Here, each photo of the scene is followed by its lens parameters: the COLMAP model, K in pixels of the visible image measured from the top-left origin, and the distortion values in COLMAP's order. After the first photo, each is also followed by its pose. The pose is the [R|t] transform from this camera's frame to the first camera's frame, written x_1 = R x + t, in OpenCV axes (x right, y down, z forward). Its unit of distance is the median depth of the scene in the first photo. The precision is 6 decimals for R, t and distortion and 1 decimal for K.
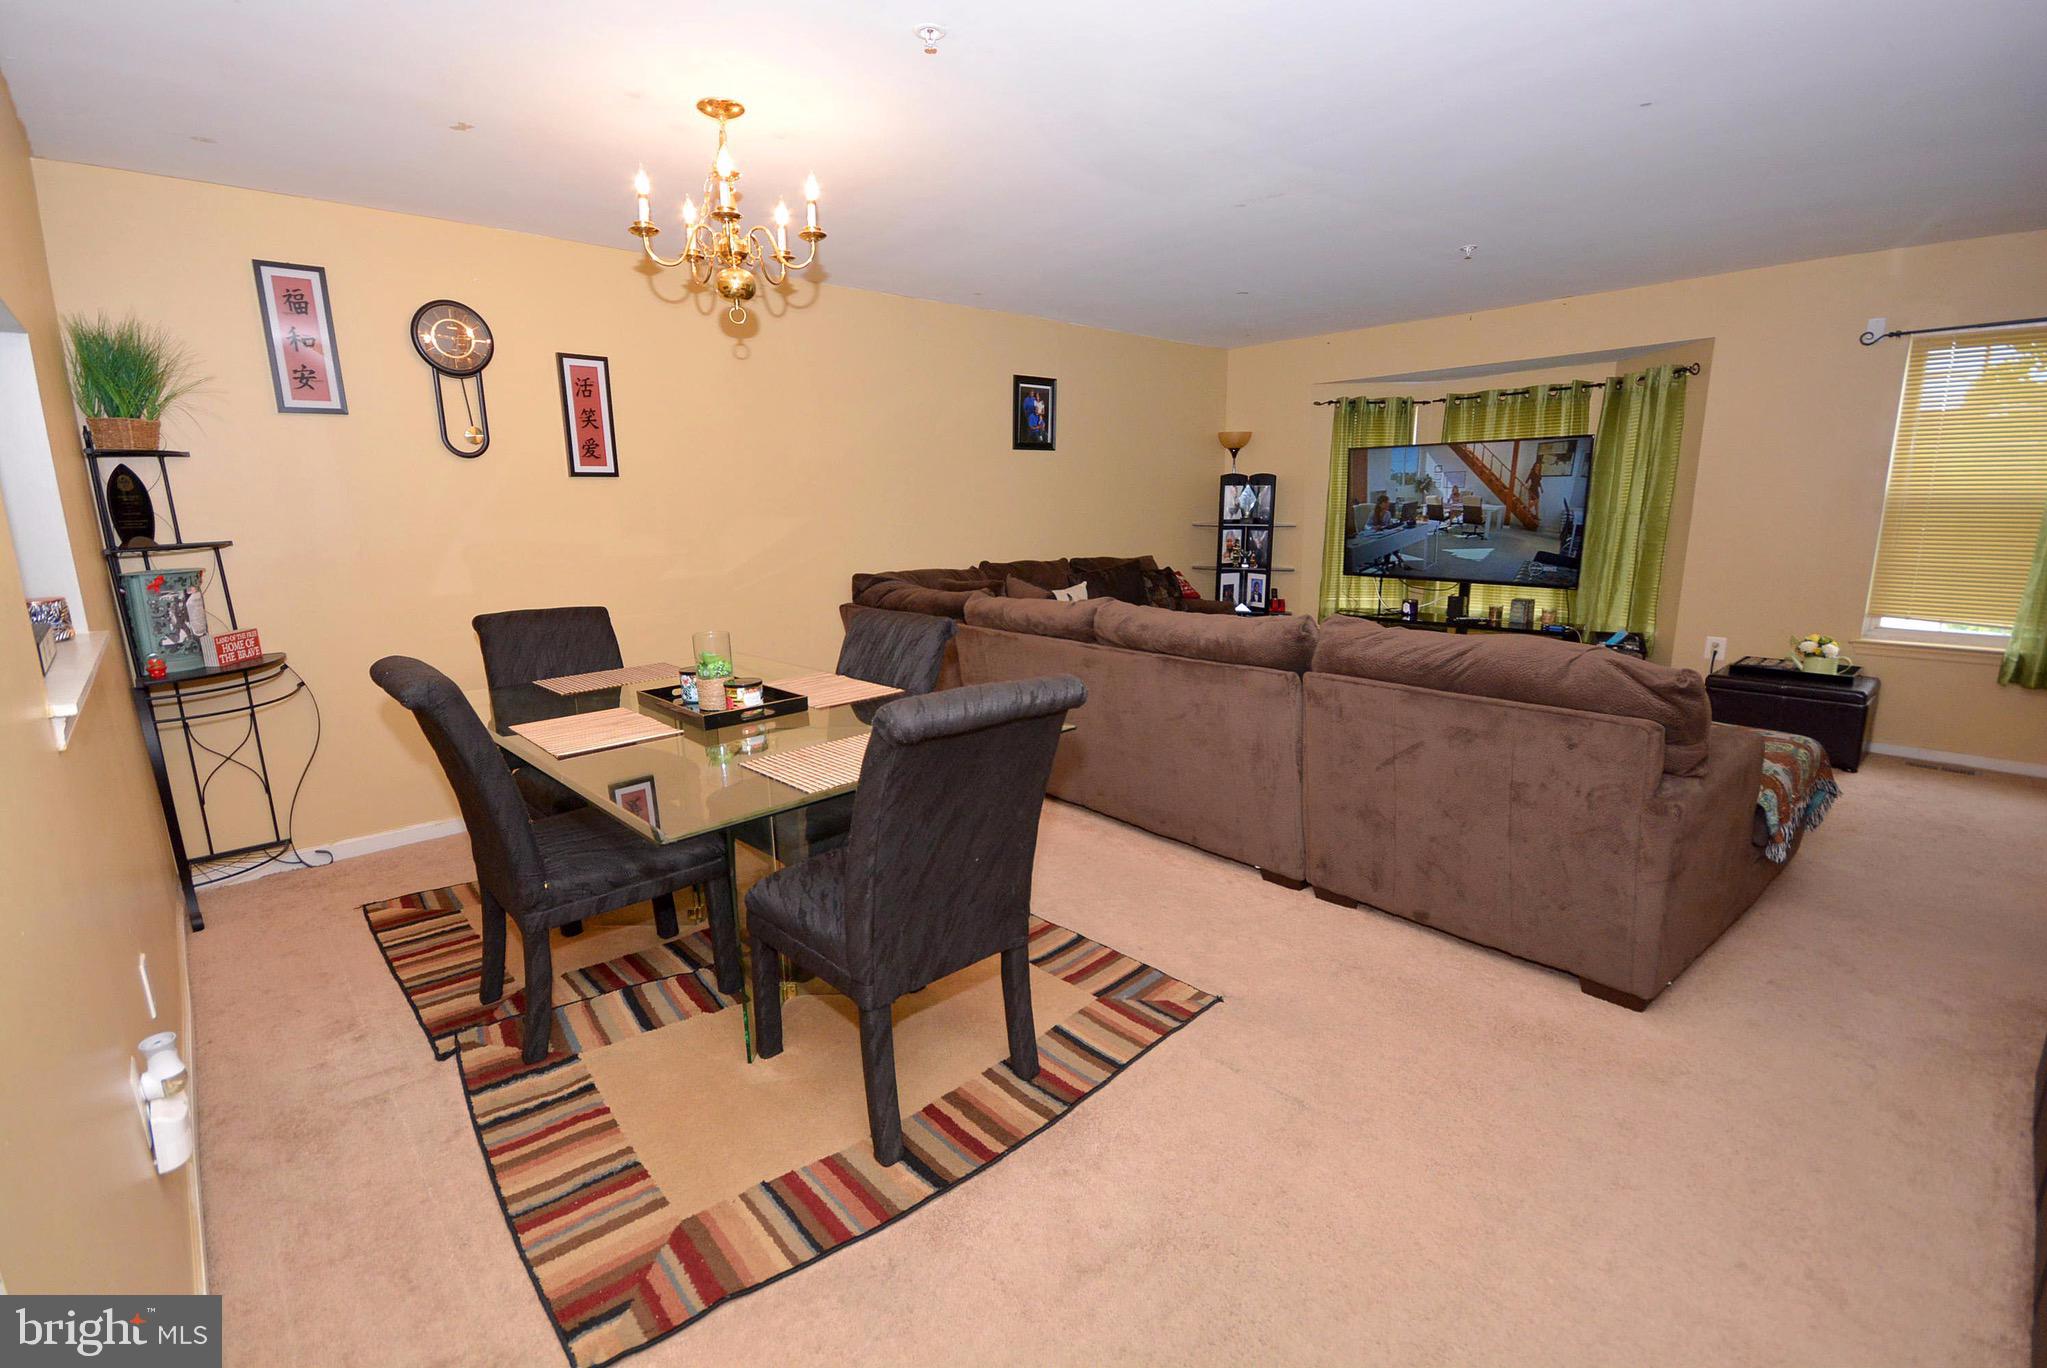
lens RADIAL K [[900.3, 0, 1016.1], [0, 900.3, 683.0], [0, 0, 1]] dist [0.003828, -0.007120]
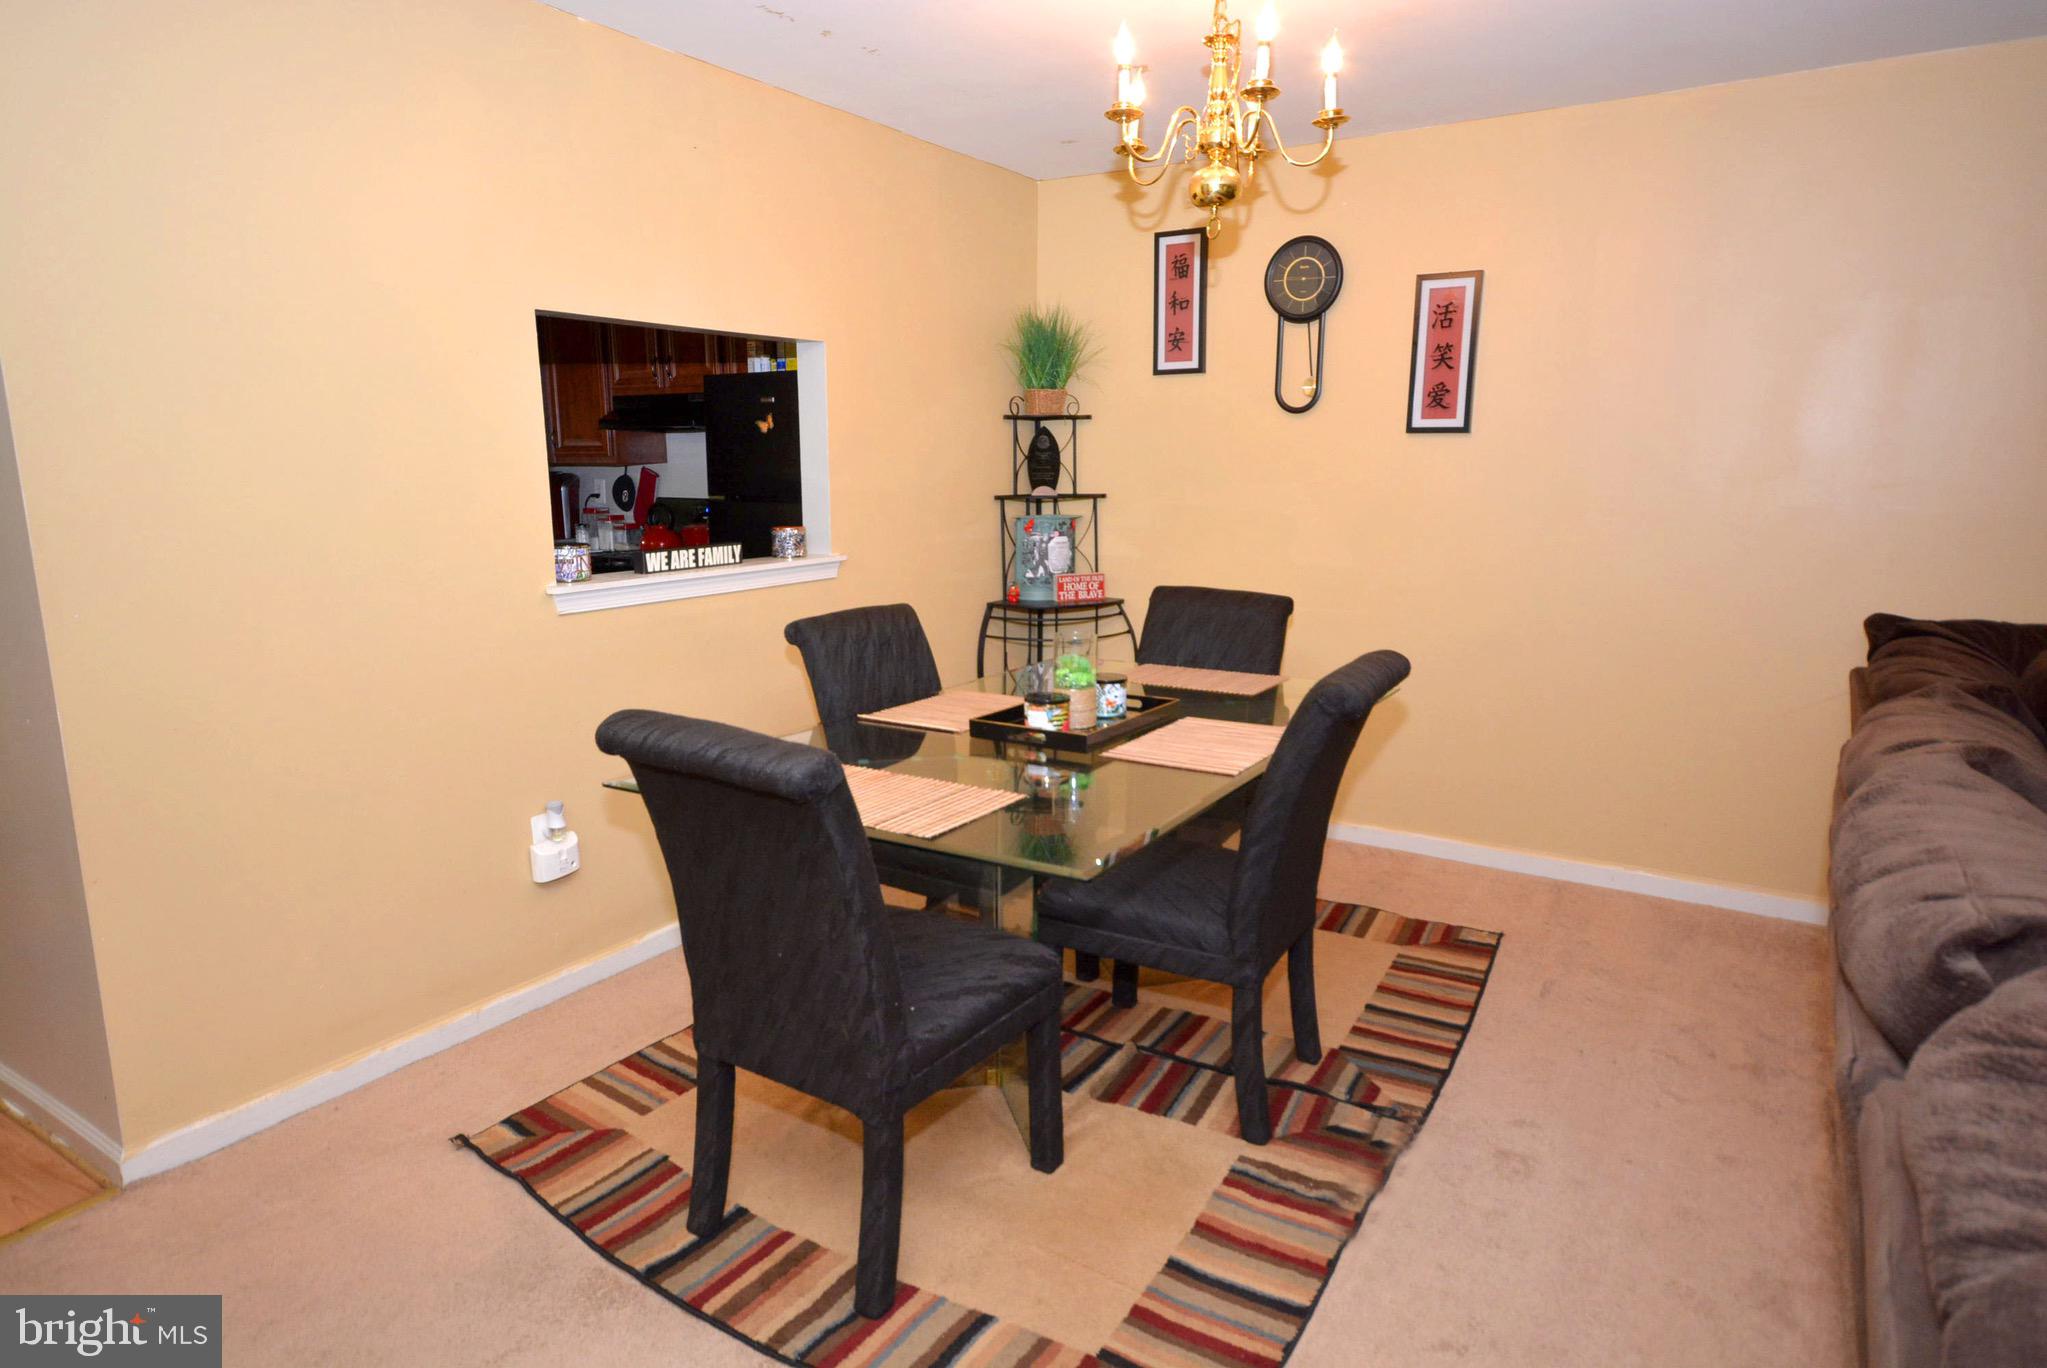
lens RADIAL K [[1191.3, 0, 1015.4], [0, 1191.3, 685.1], [0, 0, 1]] dist [0.003342, 0.000753]
pose [[0.251224, 0.200796, -0.946872, 0.385457], [-0.201035, 0.967738, 0.151882, -0.092632], [0.946822, 0.152198, 0.283486, 0.364285]]
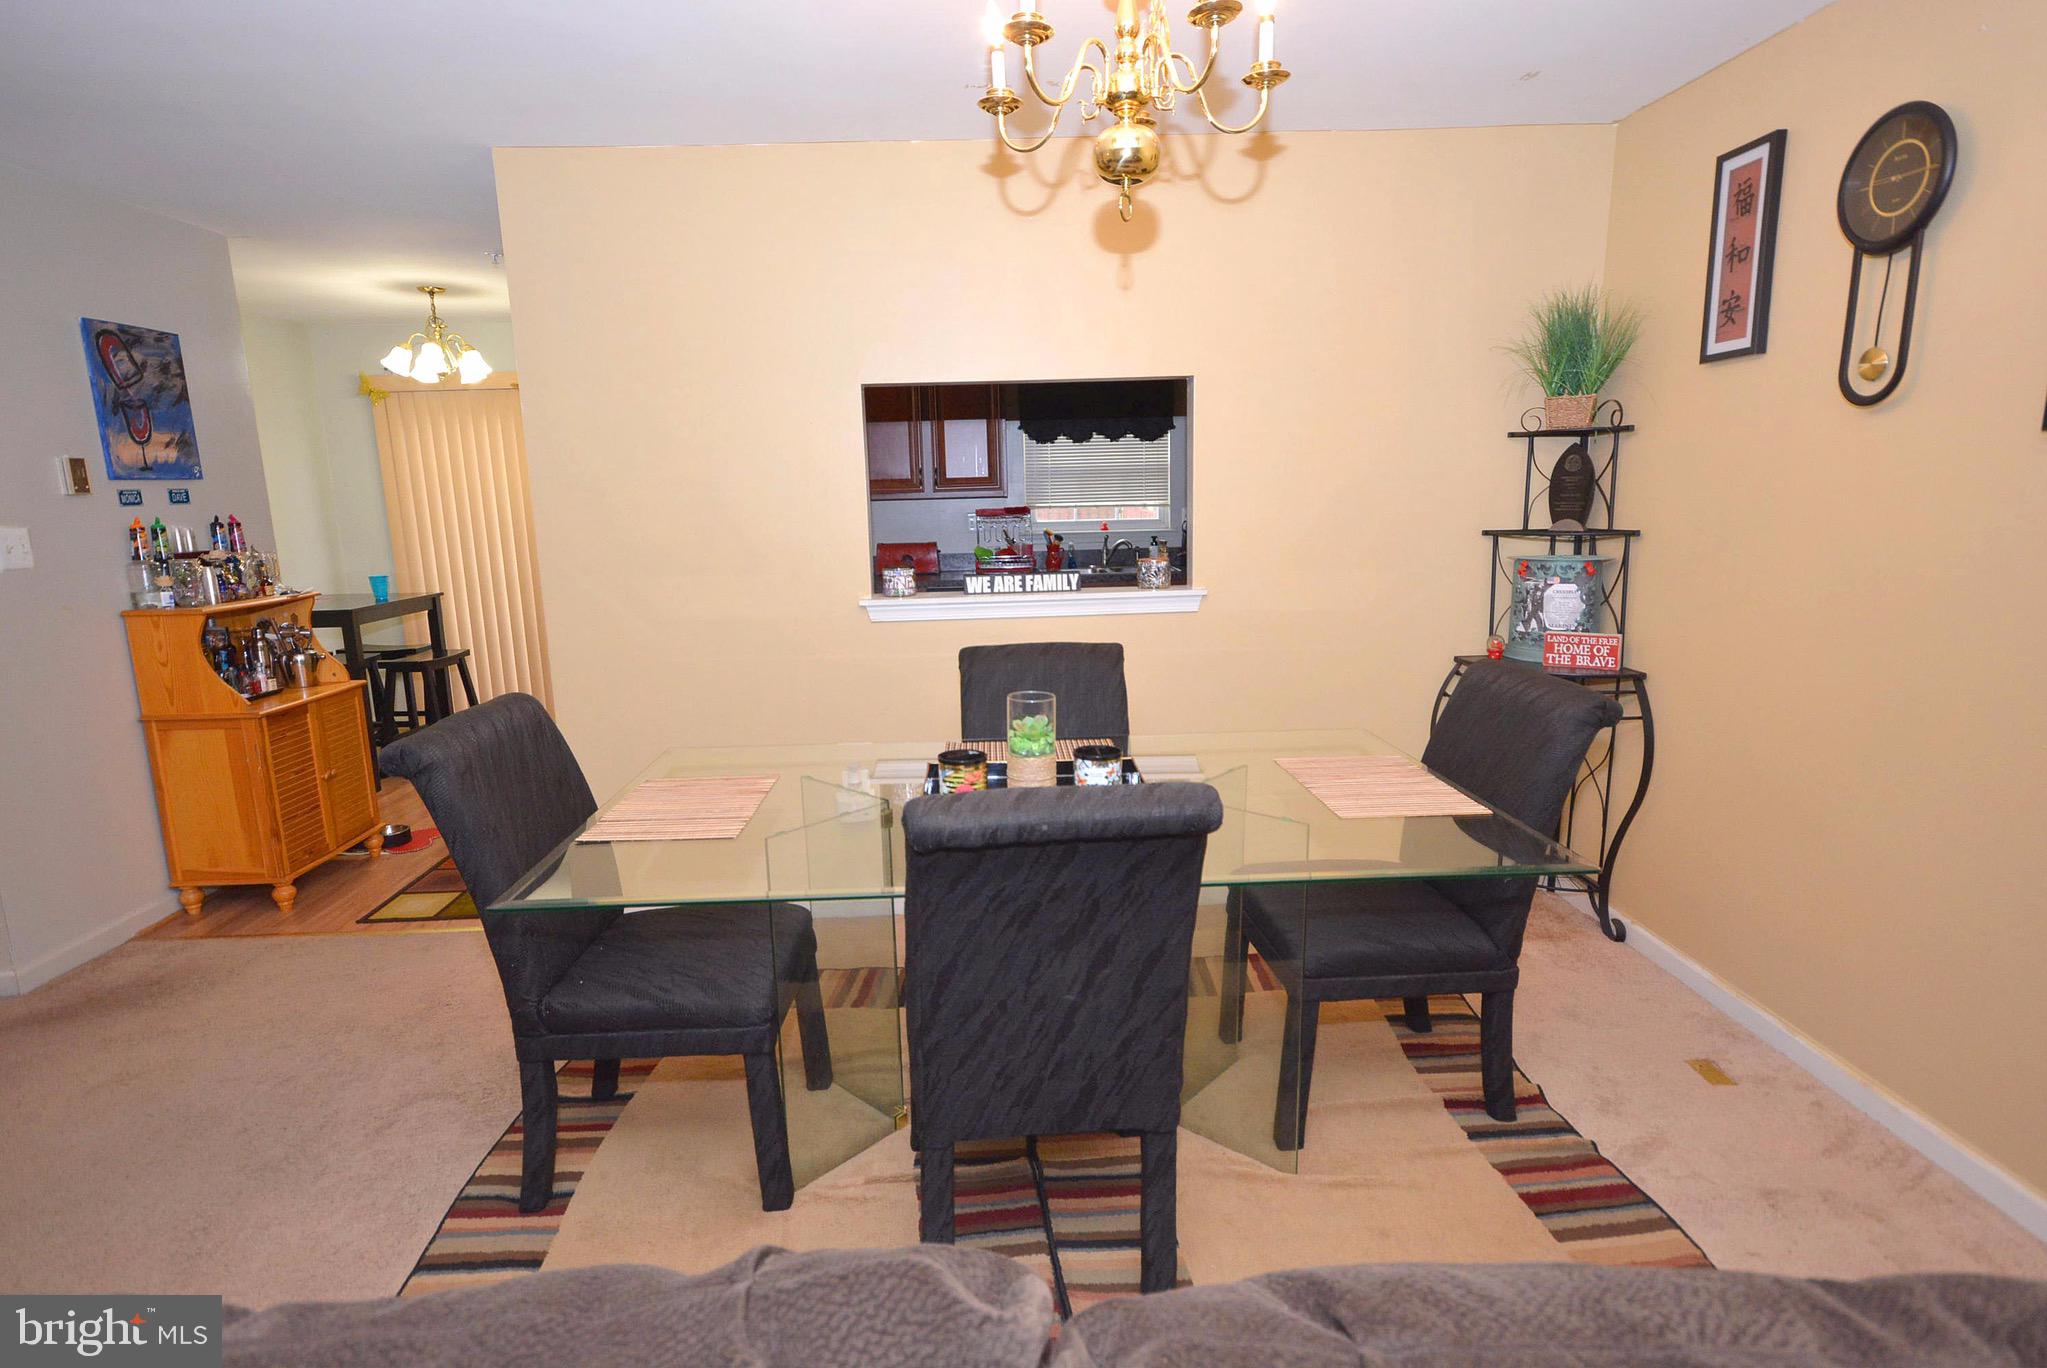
lens RADIAL K [[1041.4, 0, 1014.4], [0, 1041.4, 683.5], [0, 0, 1]] dist [0.012766, -0.000898]
pose [[-0.656253, 0.171747, -0.734735, 0.167972], [-0.119311, 0.937880, 0.325800, -0.192564], [0.745048, 0.301469, -0.594995, 0.843799]]
